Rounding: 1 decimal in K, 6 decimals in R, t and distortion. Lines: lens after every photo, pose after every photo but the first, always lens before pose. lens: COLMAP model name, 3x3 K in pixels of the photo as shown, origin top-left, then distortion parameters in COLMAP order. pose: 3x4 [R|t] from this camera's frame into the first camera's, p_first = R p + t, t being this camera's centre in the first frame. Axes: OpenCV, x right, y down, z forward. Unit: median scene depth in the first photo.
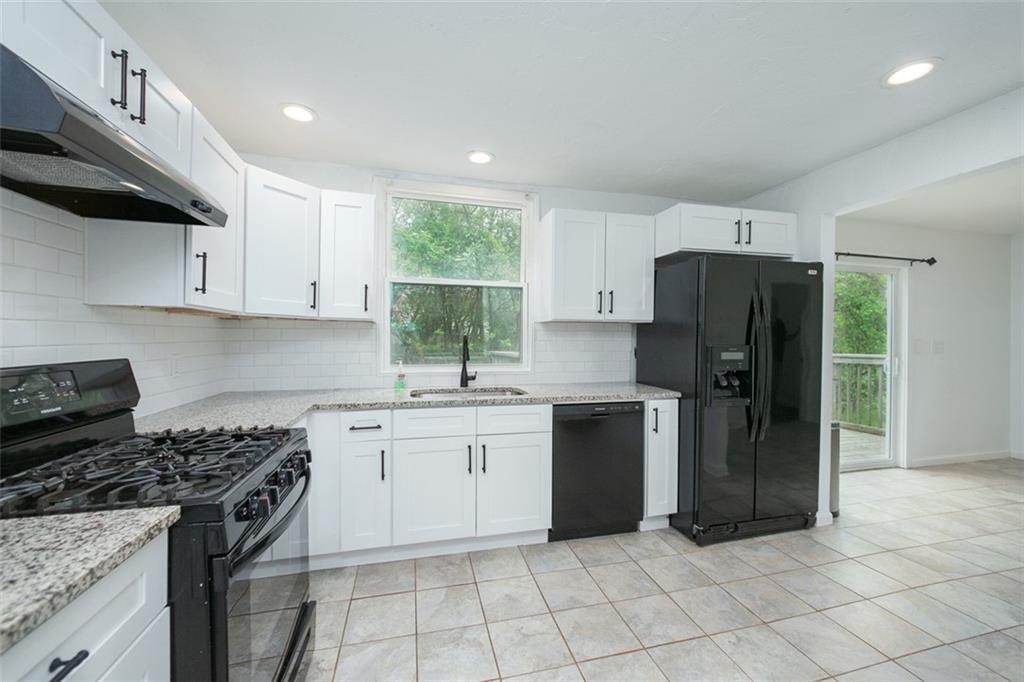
lens RADIAL K [[419.6, 0, 516.9], [0, 419.6, 339.1], [0, 0, 1]] dist [-0.001748, -0.001146]
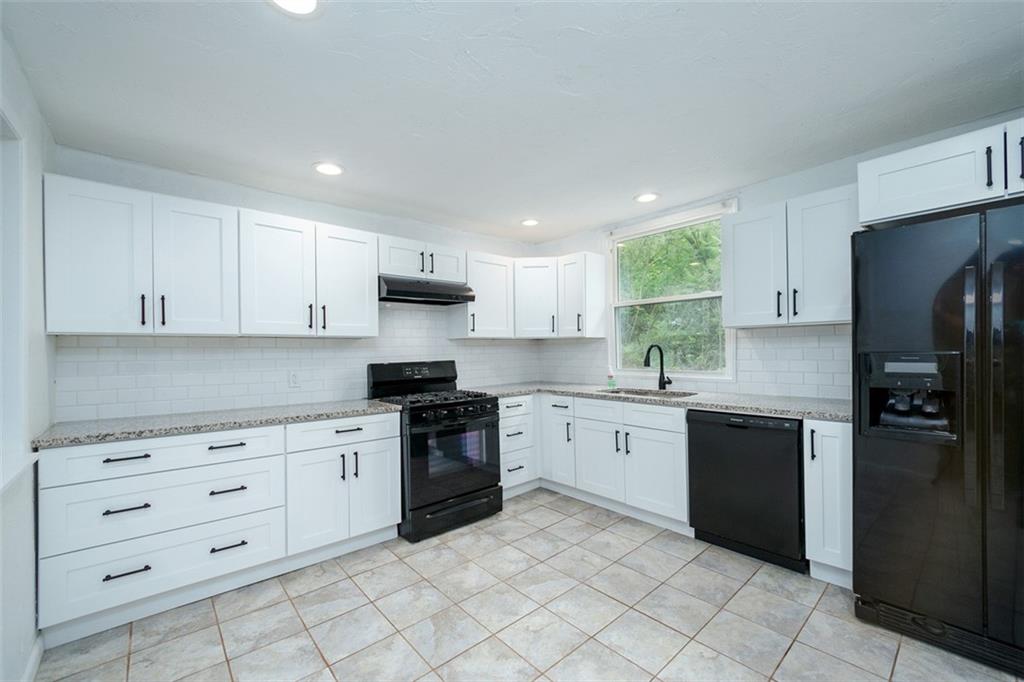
lens RADIAL K [[419.6, 0, 514.8], [0, 419.6, 348.8], [0, 0, 1]] dist [-0.001748, -0.001146]
pose [[0.450305, -0.015337, -0.892743, 0.851364], [0.019311, 0.999786, -0.007435, 0.001864], [0.892666, -0.013892, 0.450505, 0.120399]]
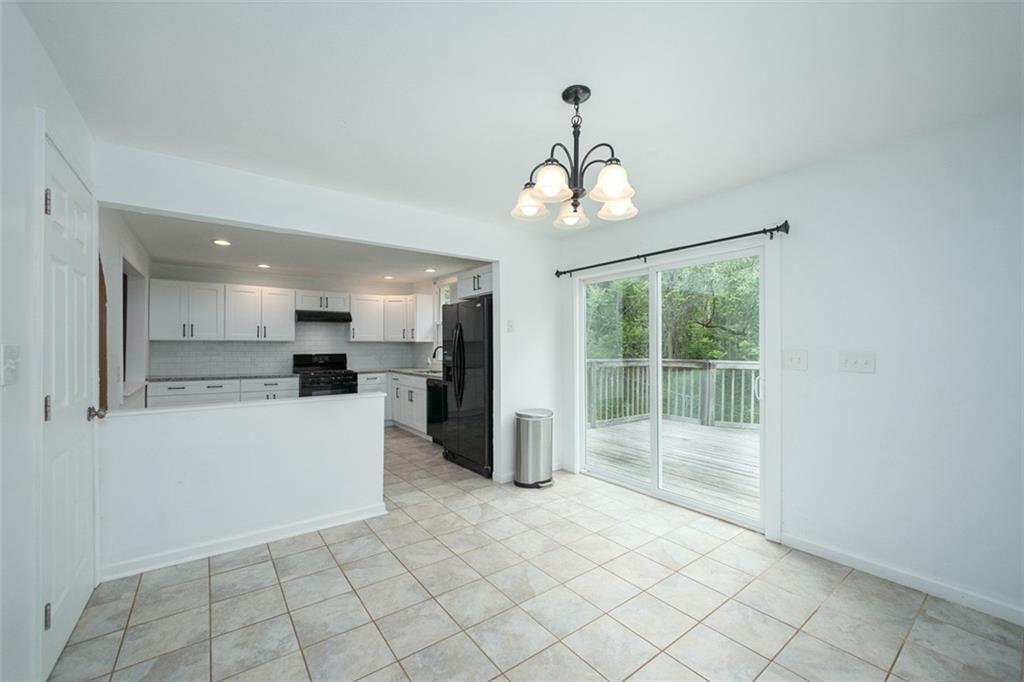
lens RADIAL K [[419.6, 0, 513.2], [0, 419.6, 343.6], [0, 0, 1]] dist [-0.001748, -0.001146]
pose [[0.363611, -0.010292, -0.931494, 2.357747], [0.005105, 0.999946, -0.009056, -0.005483], [0.931537, -0.001462, 0.363644, 0.620841]]
